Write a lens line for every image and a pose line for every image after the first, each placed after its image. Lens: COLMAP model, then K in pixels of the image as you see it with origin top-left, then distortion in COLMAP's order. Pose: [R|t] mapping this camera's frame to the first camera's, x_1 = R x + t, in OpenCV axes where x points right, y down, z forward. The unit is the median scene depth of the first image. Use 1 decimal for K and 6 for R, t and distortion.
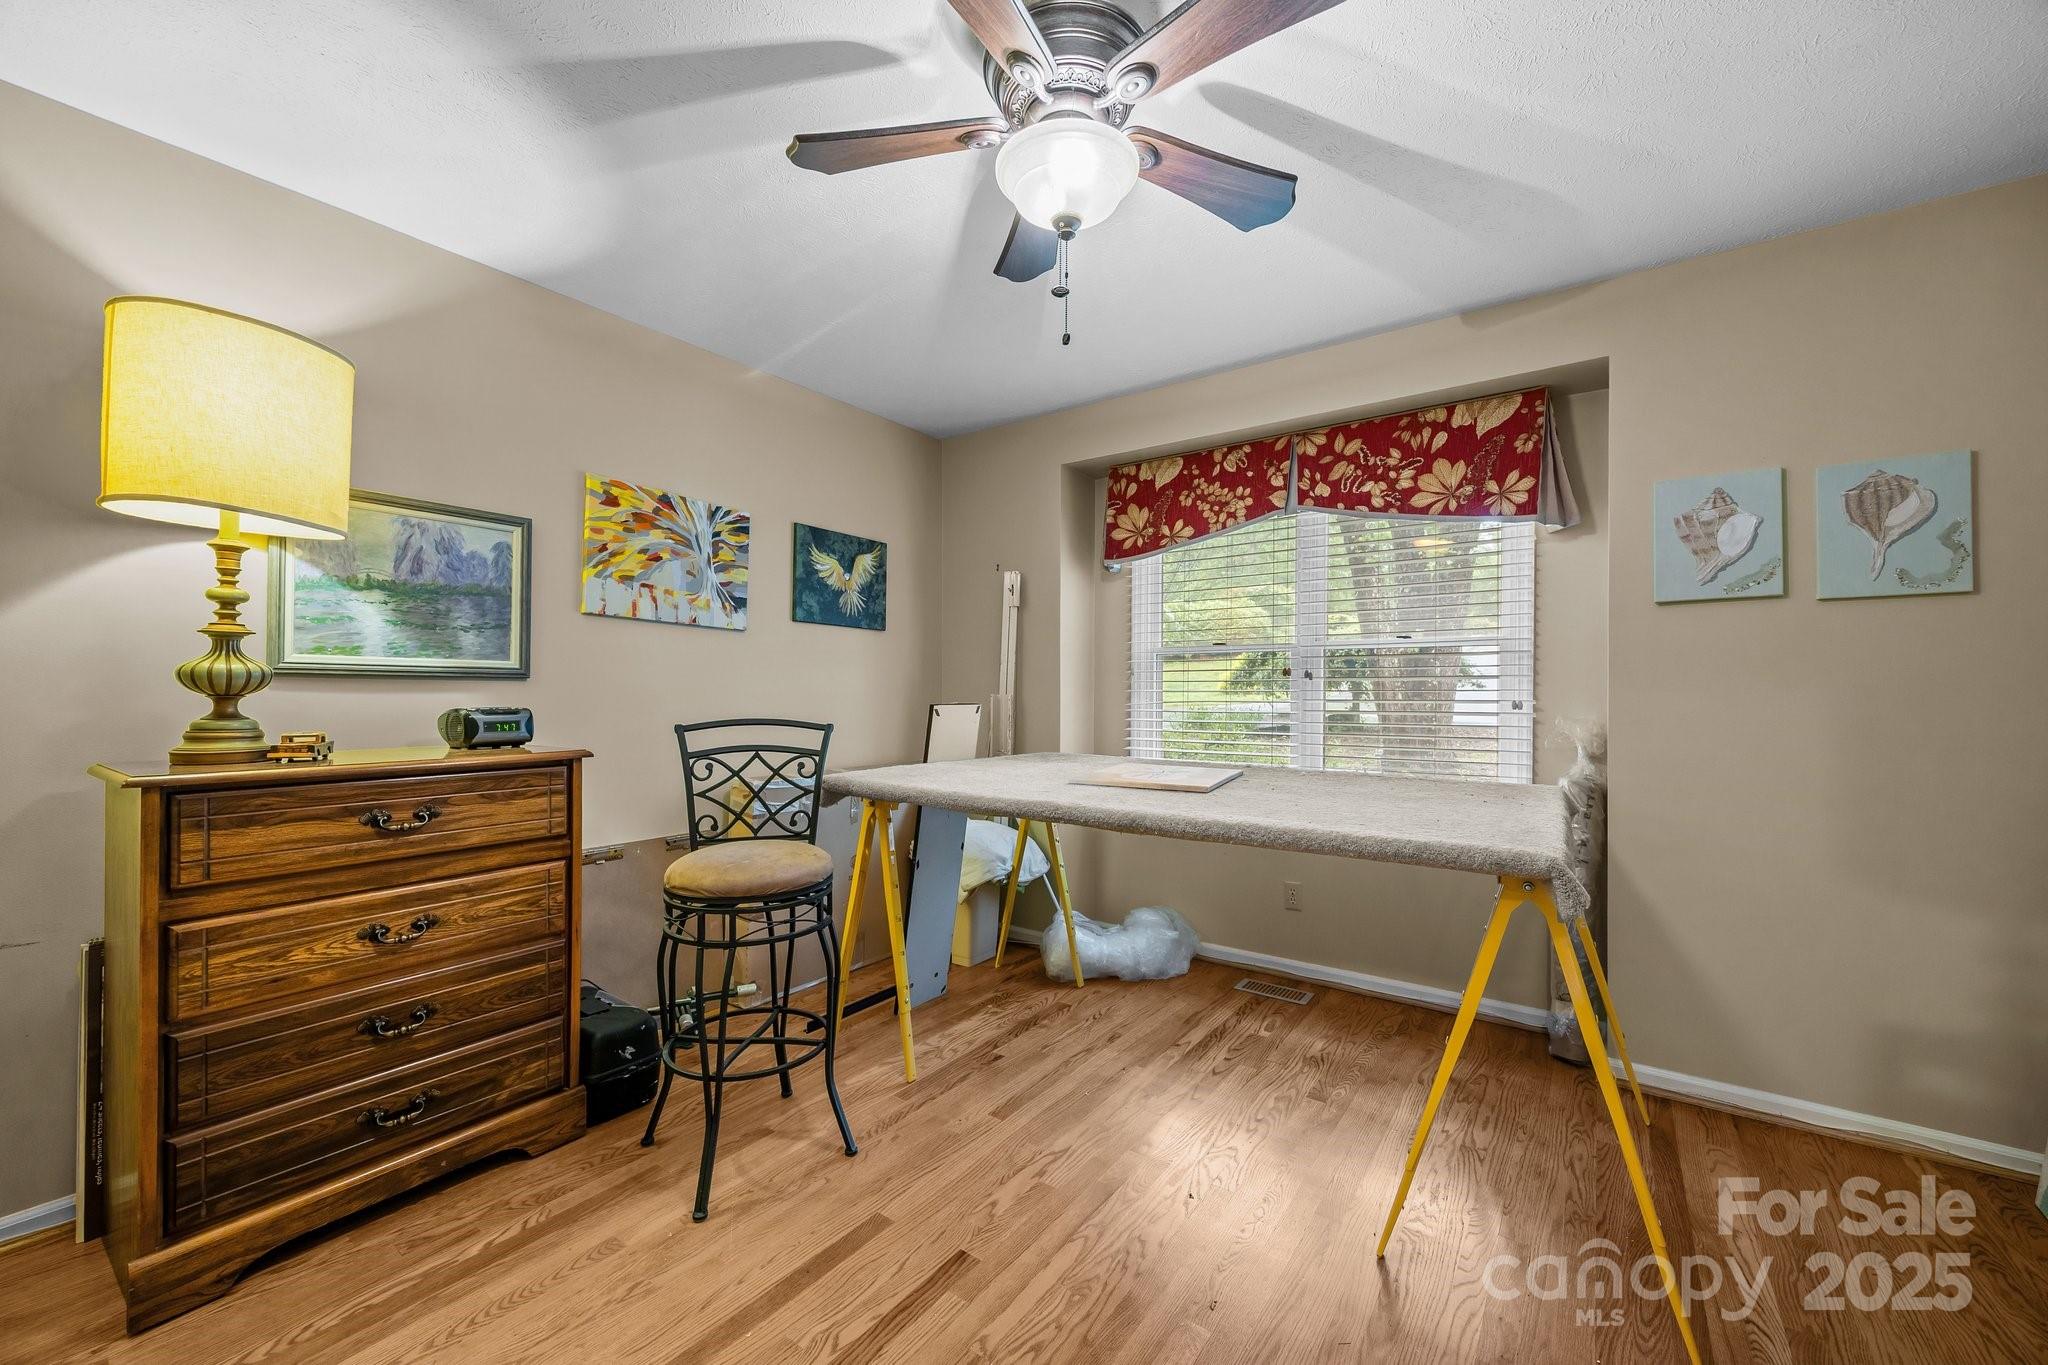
lens RADIAL K [[790.0, 0, 1014.0], [0, 790.0, 681.5], [0, 0, 1]] dist [-0.000092, -0.000100]
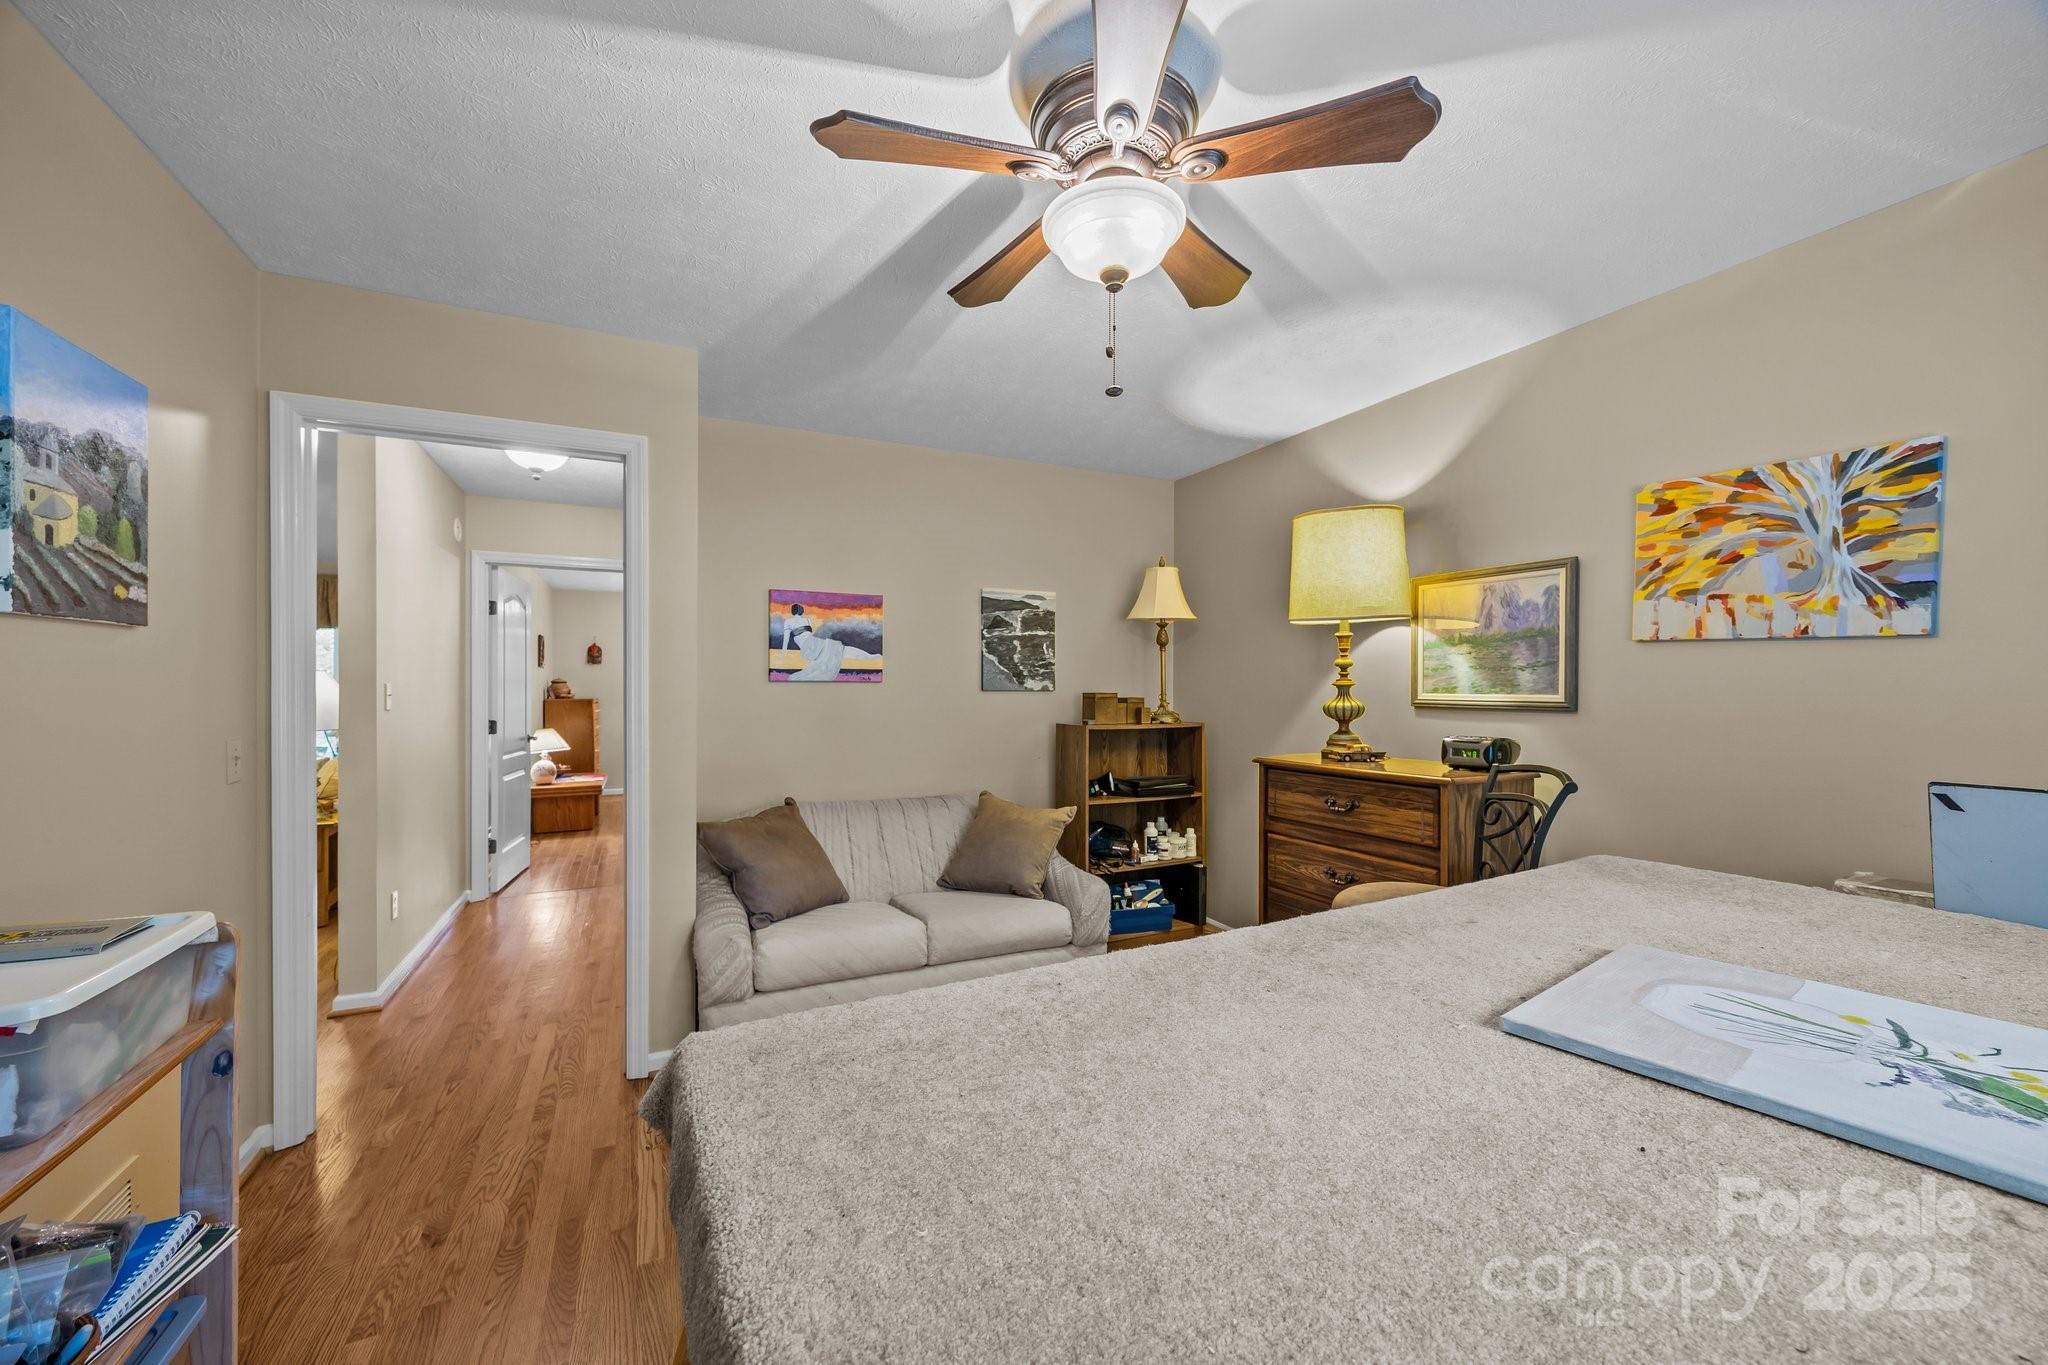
lens RADIAL K [[790.0, 0, 1017.9], [0, 790.0, 690.1], [0, 0, 1]] dist [-0.000092, -0.000100]
pose [[-0.457876, -0.002662, -0.889012, 0.594001], [0.009346, 0.999926, -0.007808, -0.028737], [0.888967, -0.011884, -0.457817, 0.772836]]
